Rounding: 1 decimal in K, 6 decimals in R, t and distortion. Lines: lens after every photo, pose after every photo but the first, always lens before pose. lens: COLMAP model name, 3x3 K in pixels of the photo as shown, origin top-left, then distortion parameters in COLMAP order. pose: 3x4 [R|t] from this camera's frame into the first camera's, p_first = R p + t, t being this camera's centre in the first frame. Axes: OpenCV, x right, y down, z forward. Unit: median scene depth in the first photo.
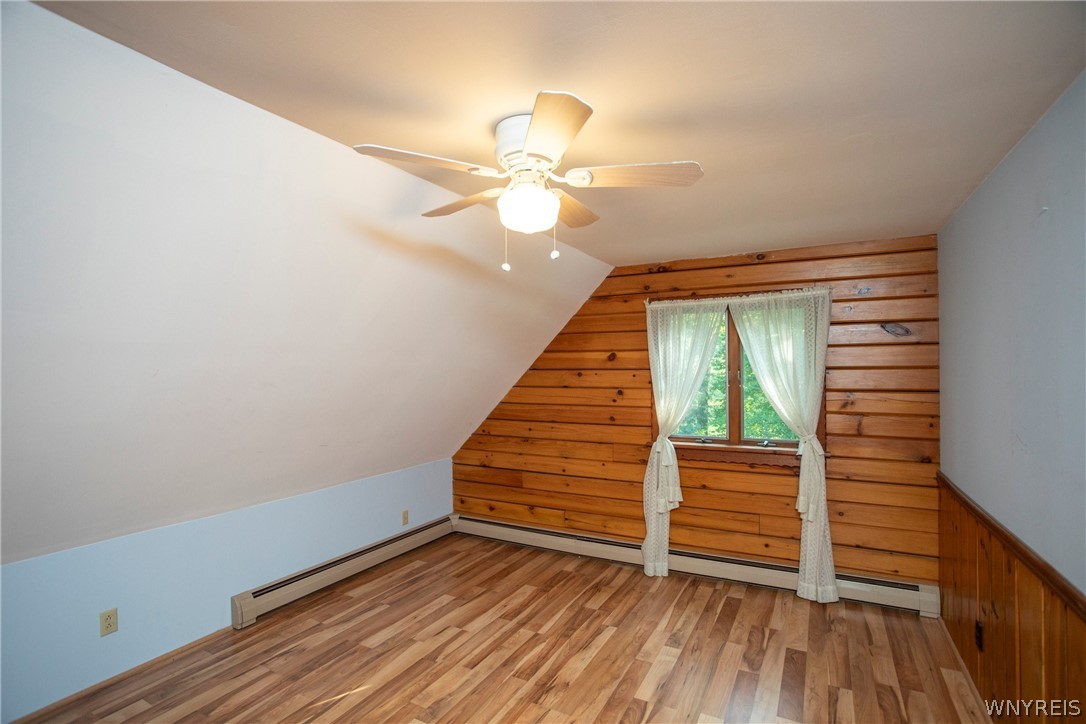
lens RADIAL K [[524.7, 0, 541.9], [0, 524.7, 362.2], [0, 0, 1]] dist [-0.016887, -0.000121]
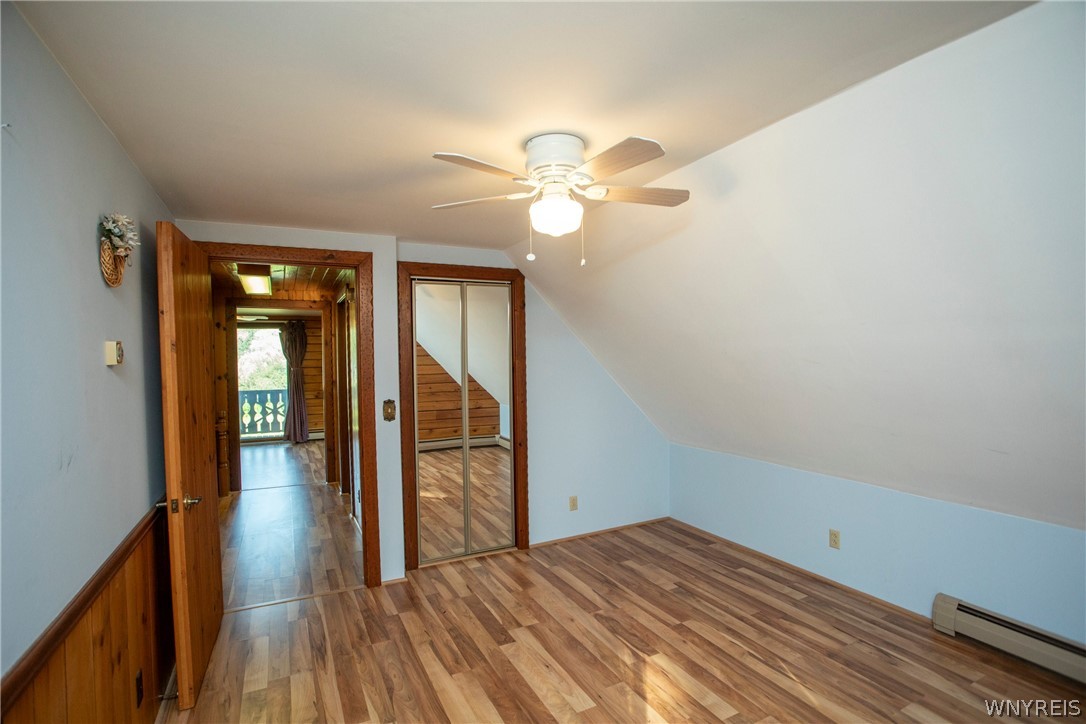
lens RADIAL K [[524.7, 0, 541.2], [0, 524.7, 359.6], [0, 0, 1]] dist [-0.016887, -0.000121]
pose [[-0.561049, 0.024458, -0.827421, 0.636217], [0.020431, 0.999668, 0.015696, 0.007964], [0.827531, -0.008099, -0.561362, 1.068162]]
